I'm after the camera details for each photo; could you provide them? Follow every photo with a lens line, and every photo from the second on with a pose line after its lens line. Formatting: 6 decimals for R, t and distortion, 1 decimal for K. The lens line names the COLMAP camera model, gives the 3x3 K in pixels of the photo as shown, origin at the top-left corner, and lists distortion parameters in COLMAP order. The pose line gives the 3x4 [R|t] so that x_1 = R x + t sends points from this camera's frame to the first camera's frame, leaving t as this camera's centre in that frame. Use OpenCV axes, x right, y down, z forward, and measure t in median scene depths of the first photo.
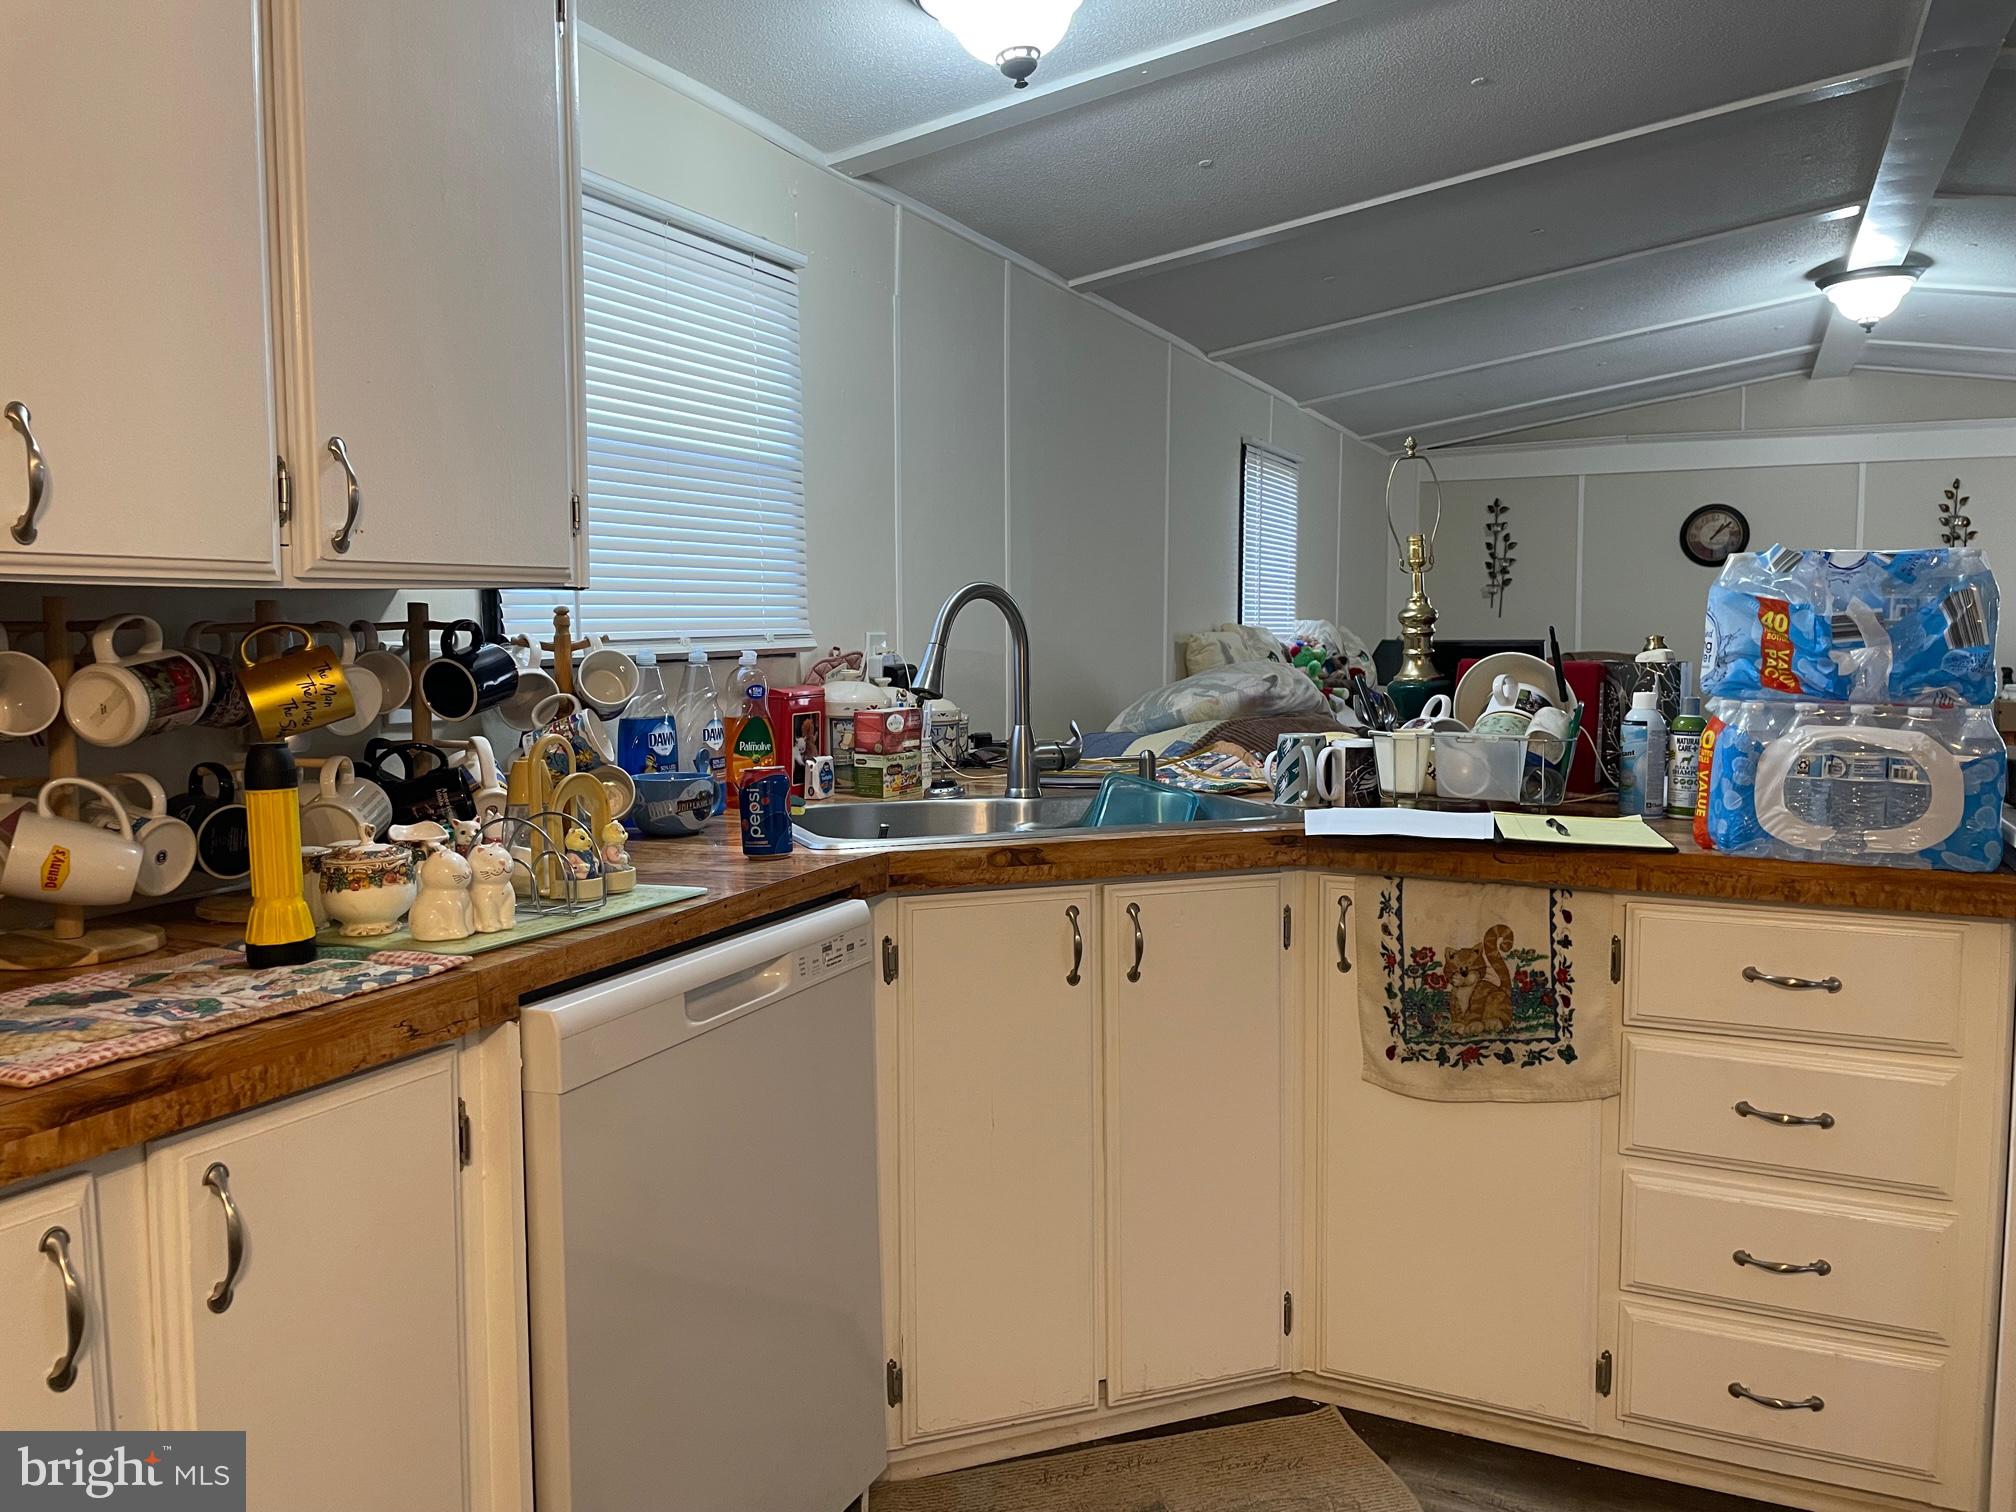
lens RADIAL K [[1501.5, 0, 1010.0], [0, 1501.5, 742.0], [0, 0, 1]] dist [0.090551, -0.123587]
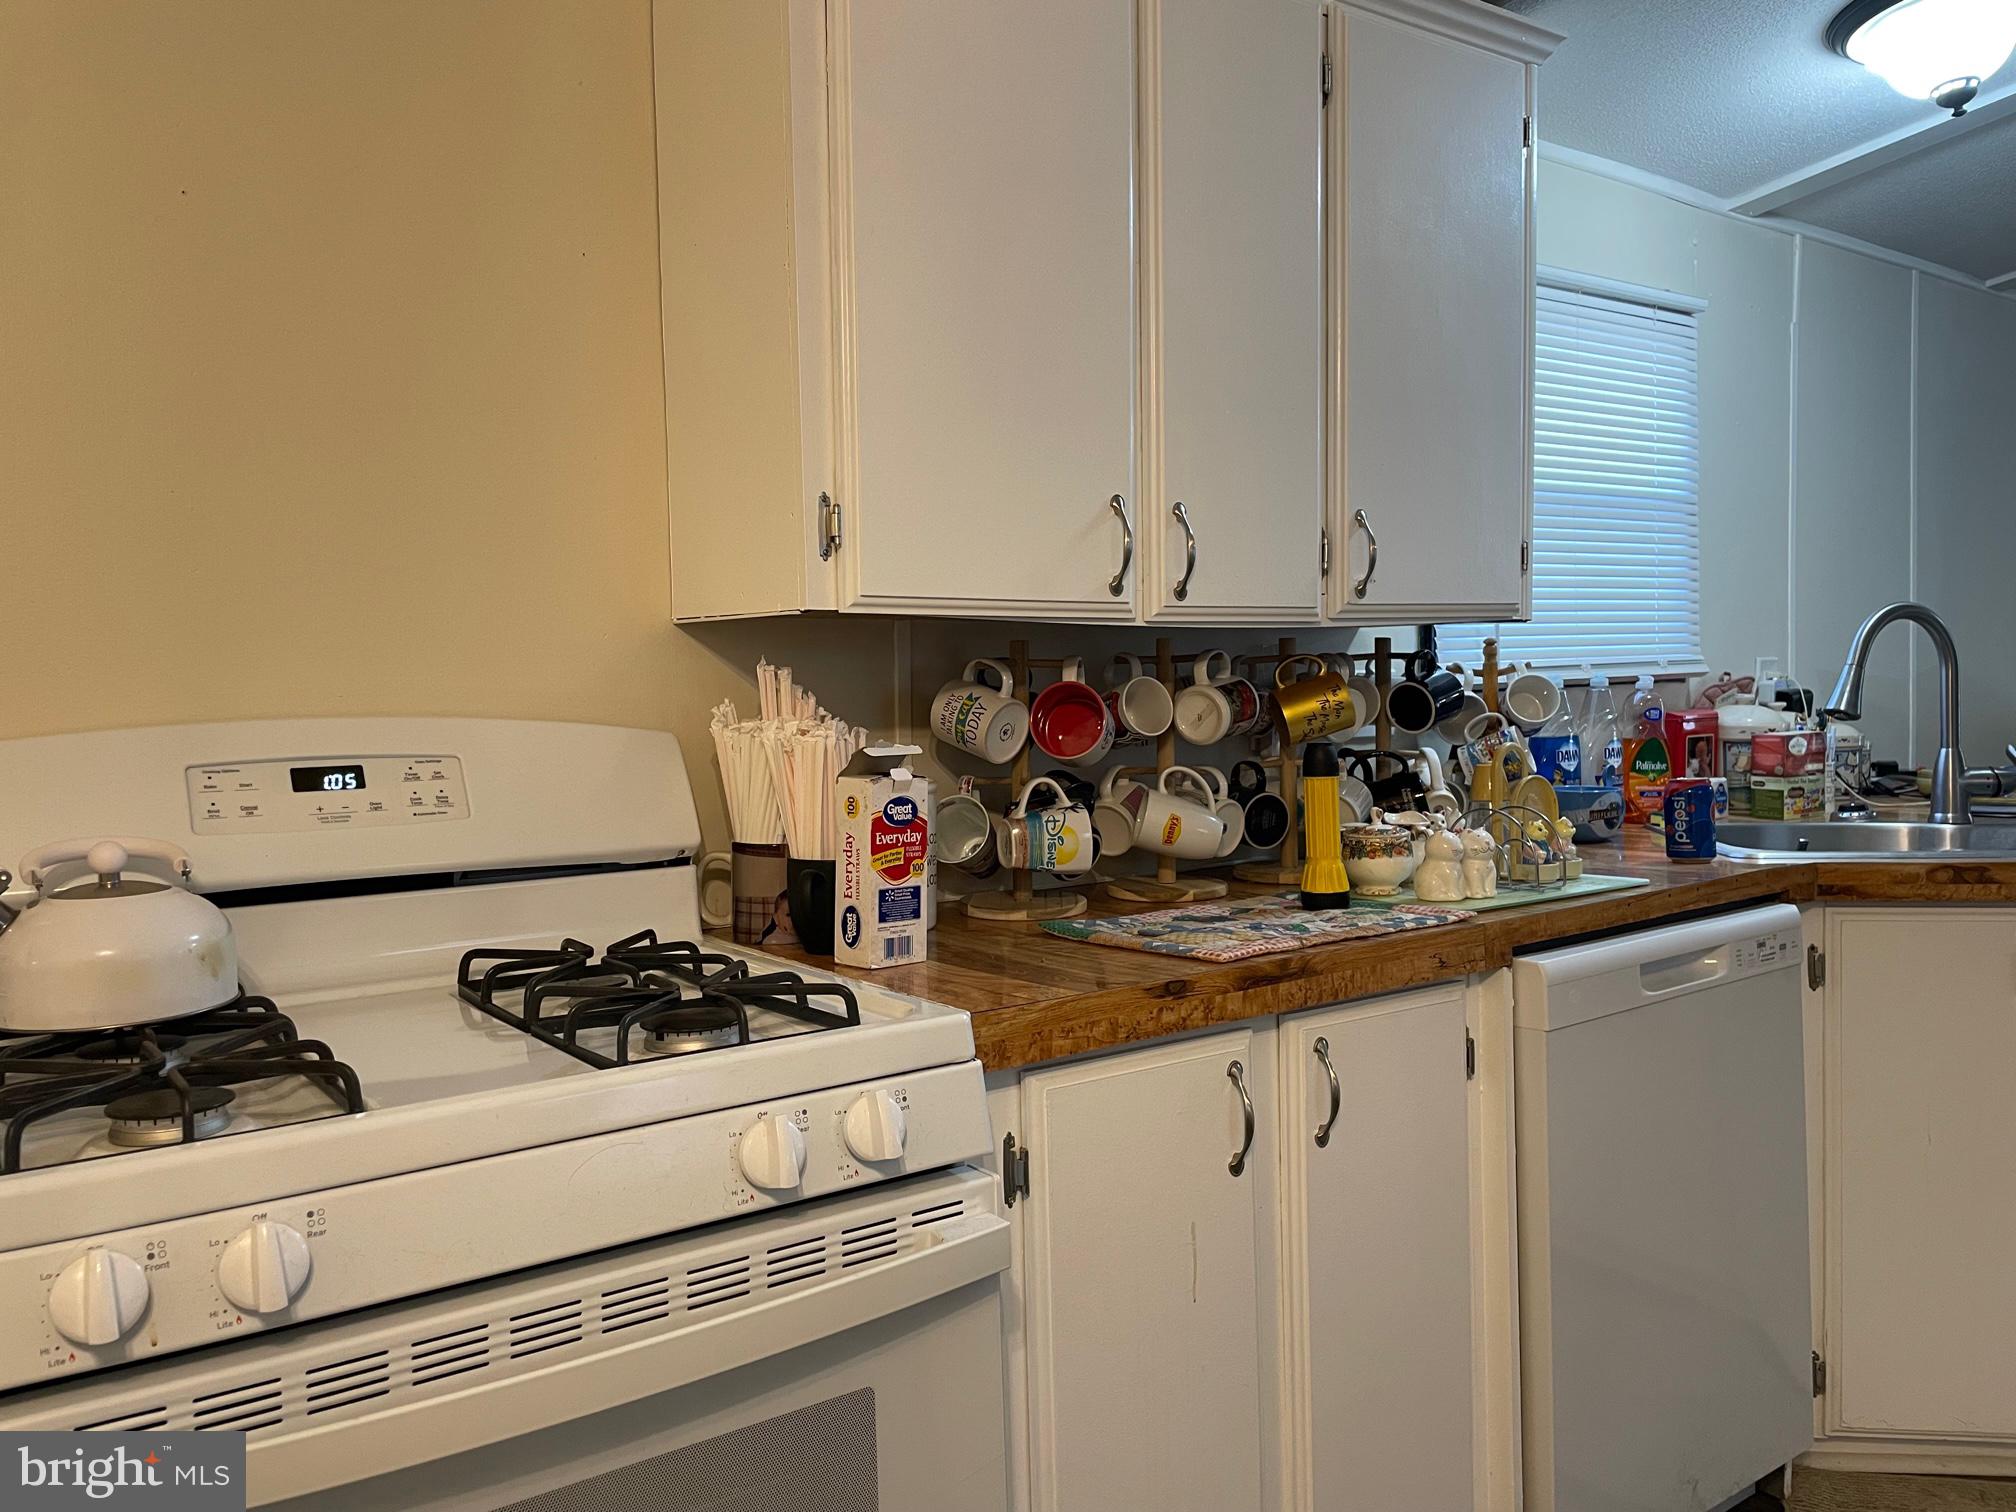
lens RADIAL K [[1501.5, 0, 1010.0], [0, 1501.5, 742.0], [0, 0, 1]] dist [0.090551, -0.123587]
pose [[0.874875, 0.006437, -0.484305, -0.061023], [-0.019995, 0.999539, -0.022835, 0.026057], [0.483935, 0.029661, 0.874601, -0.206781]]
